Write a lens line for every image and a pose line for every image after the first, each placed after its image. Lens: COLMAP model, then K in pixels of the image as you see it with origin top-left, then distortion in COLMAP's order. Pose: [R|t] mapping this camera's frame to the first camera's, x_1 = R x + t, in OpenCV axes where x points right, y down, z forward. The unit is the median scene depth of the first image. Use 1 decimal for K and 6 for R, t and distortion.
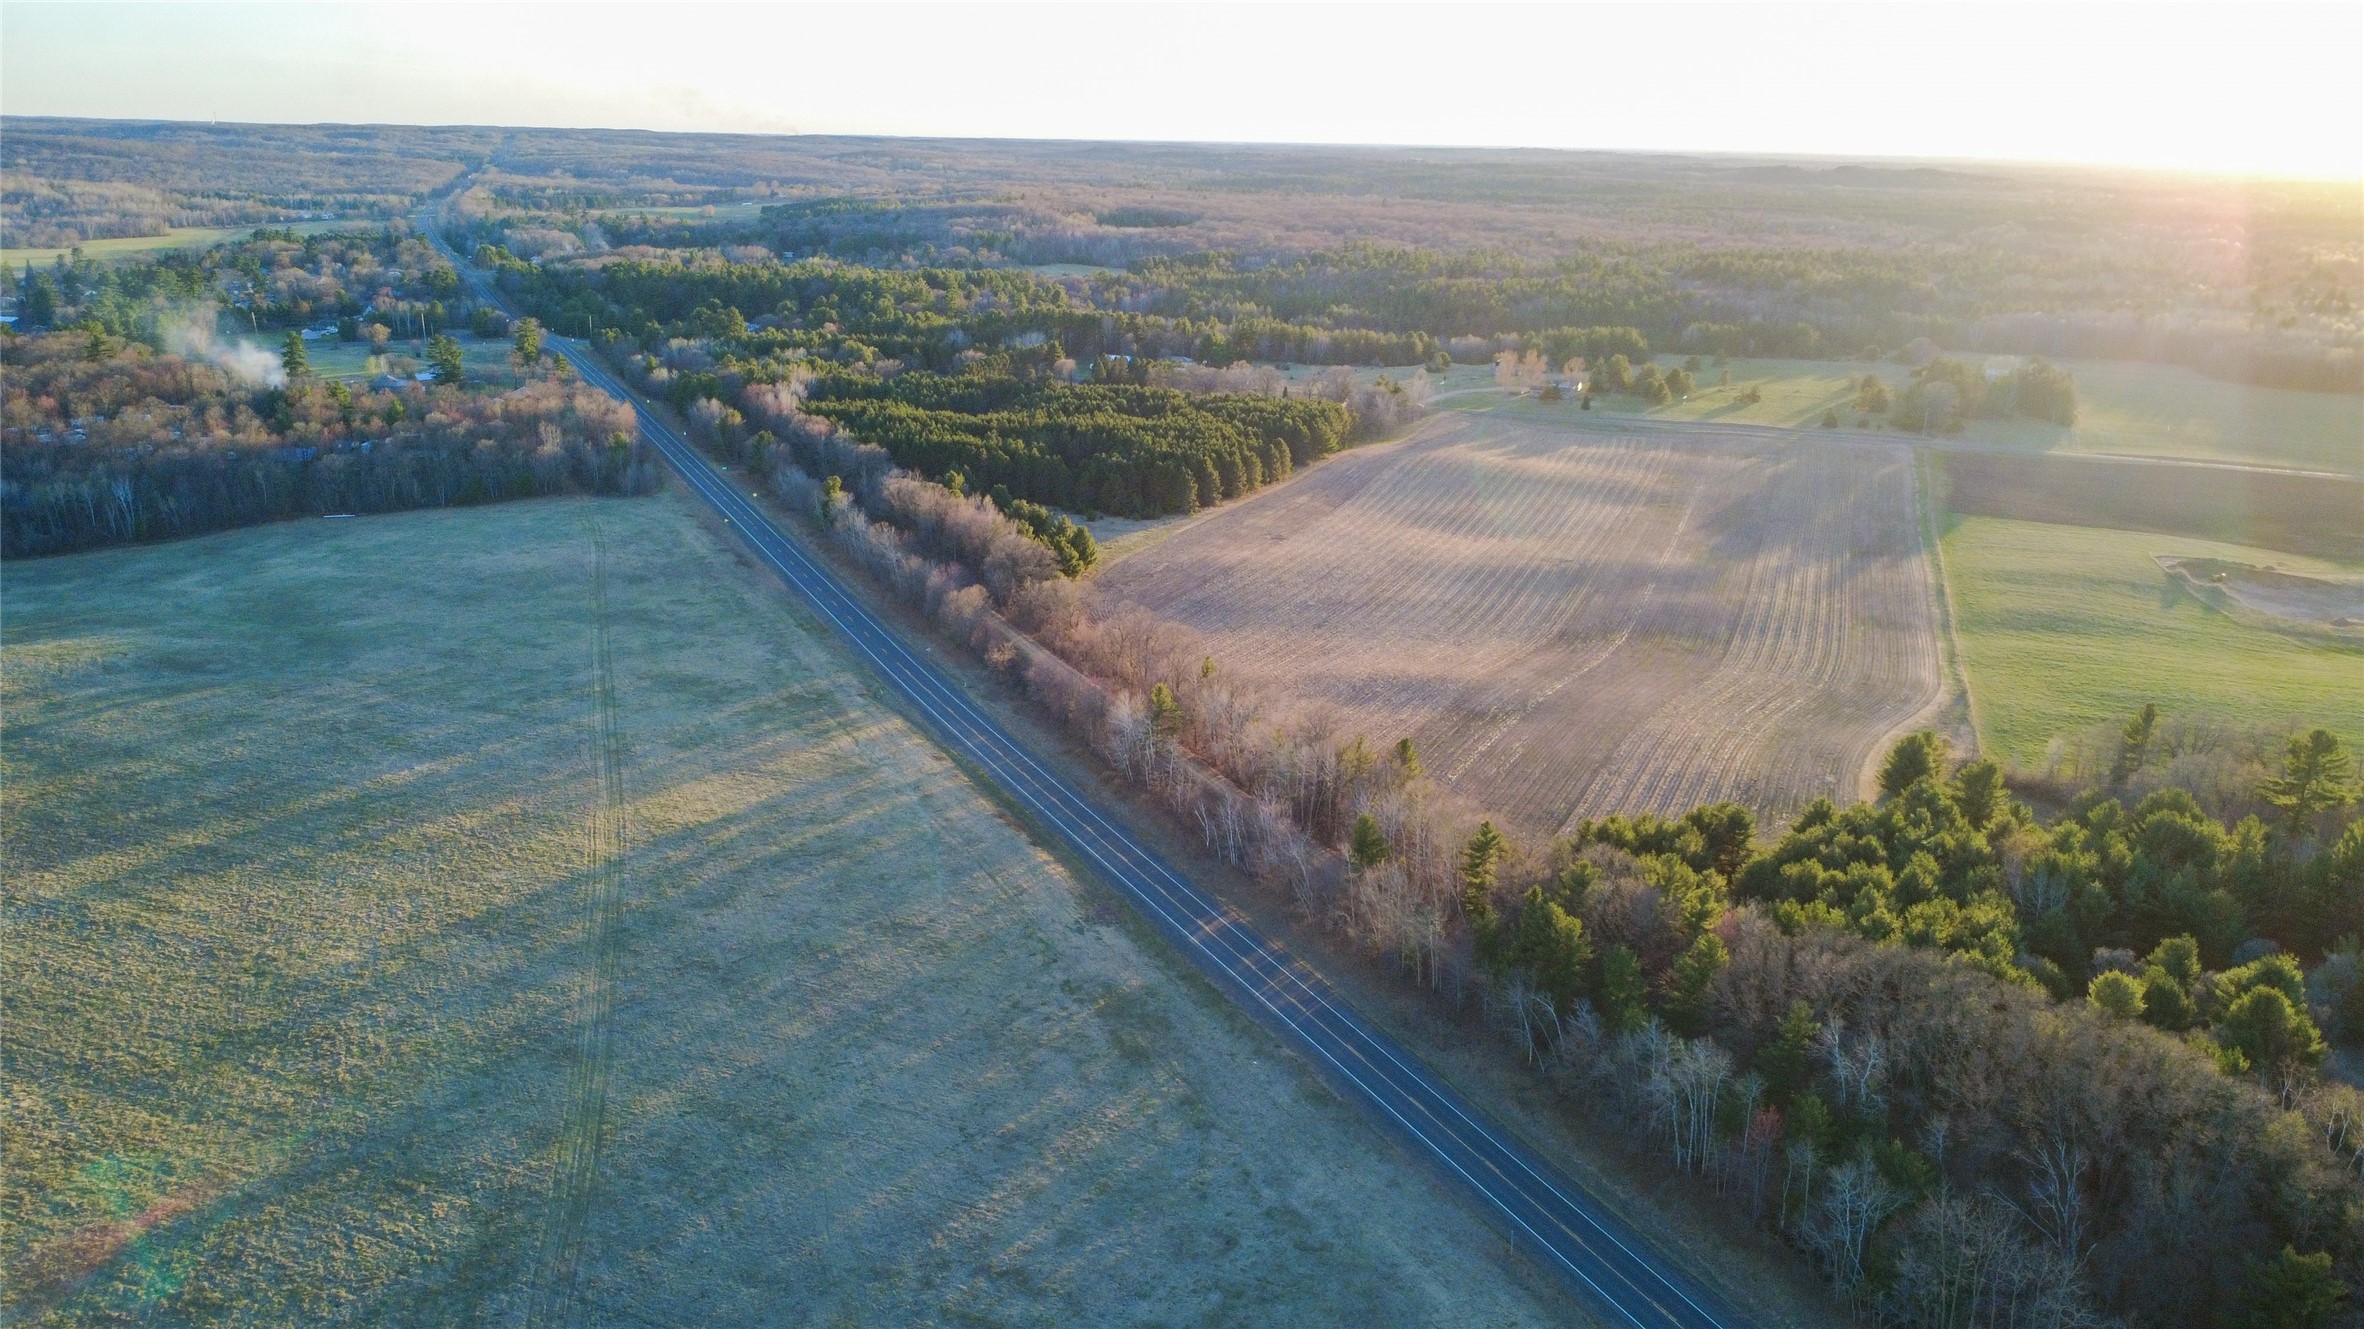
lens RADIAL K [[1714.7, 0, 1182.0], [0, 1714.7, 664.5], [0, 0, 1]] dist [-0.001861, 0.004544]
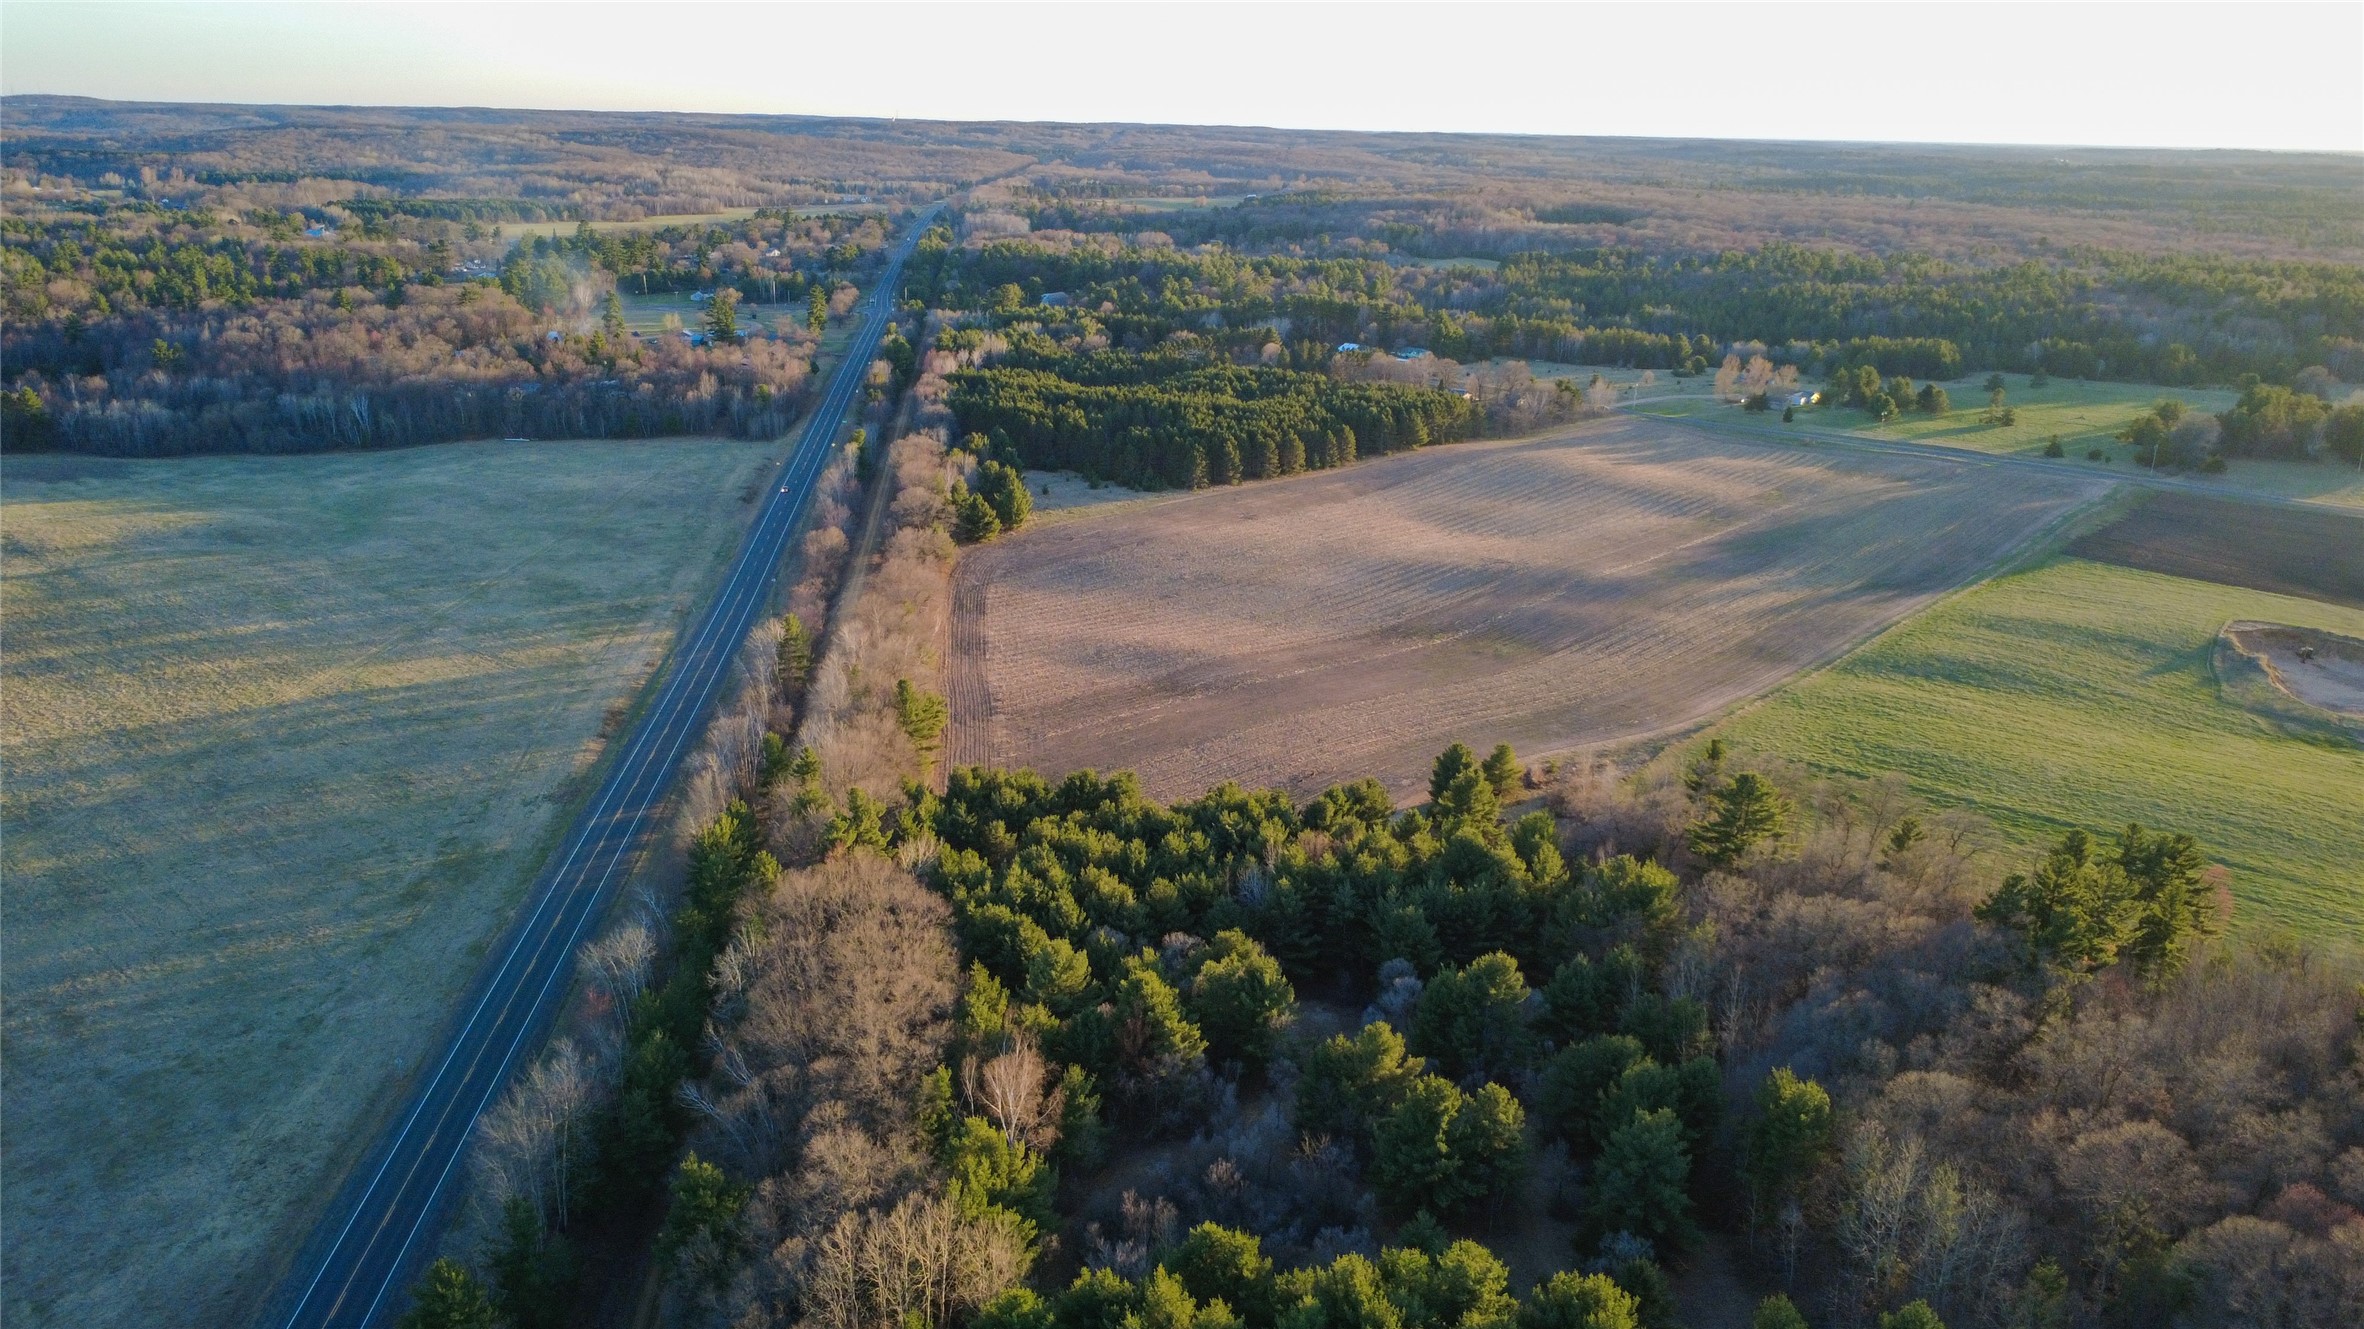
lens RADIAL K [[1714.7, 0, 1182.0], [0, 1714.7, 664.5], [0, 0, 1]] dist [-0.001861, 0.004544]
pose [[0.938155, 0.105371, -0.329791, 0.234994], [-0.105075, 0.994287, 0.018778, -0.001427], [0.329886, 0.017036, 0.943867, 0.020758]]
